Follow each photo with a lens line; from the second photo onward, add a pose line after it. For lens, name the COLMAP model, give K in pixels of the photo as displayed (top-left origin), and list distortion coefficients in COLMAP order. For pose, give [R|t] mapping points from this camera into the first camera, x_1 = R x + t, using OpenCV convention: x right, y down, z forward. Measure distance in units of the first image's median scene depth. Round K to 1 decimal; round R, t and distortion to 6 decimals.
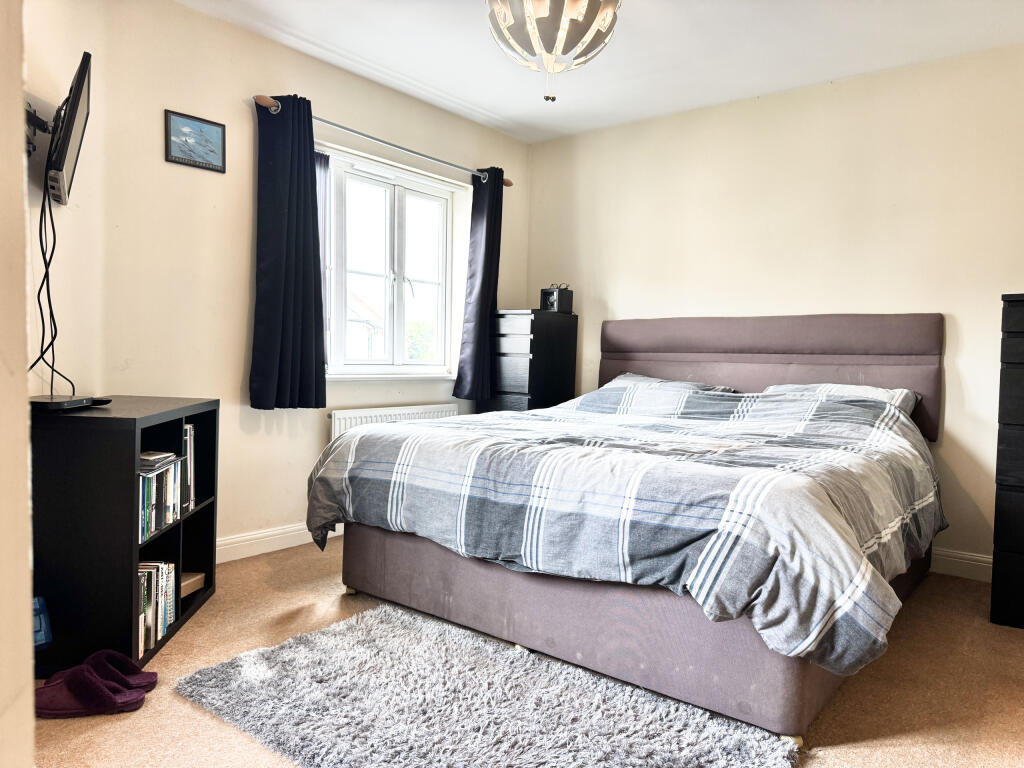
lens RADIAL K [[721.3, 0, 512.0], [0, 721.3, 384.0], [0, 0, 1]] dist [0.068430, -0.080946]
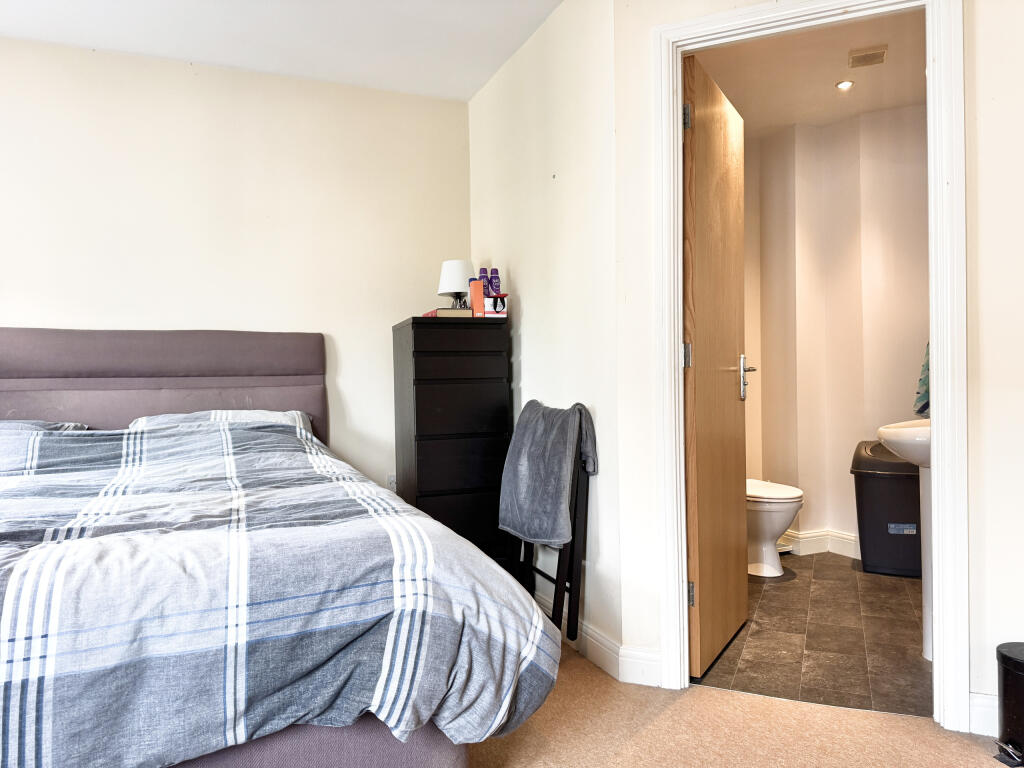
lens RADIAL K [[721.3, 0, 512.0], [0, 721.3, 384.0], [0, 0, 1]] dist [0.068430, -0.080946]
pose [[0.495658, -0.028873, 0.868038, -0.266441], [0.059521, 0.998227, -0.000783, -0.018402], [-0.866476, 0.052055, 0.496498, 0.496534]]
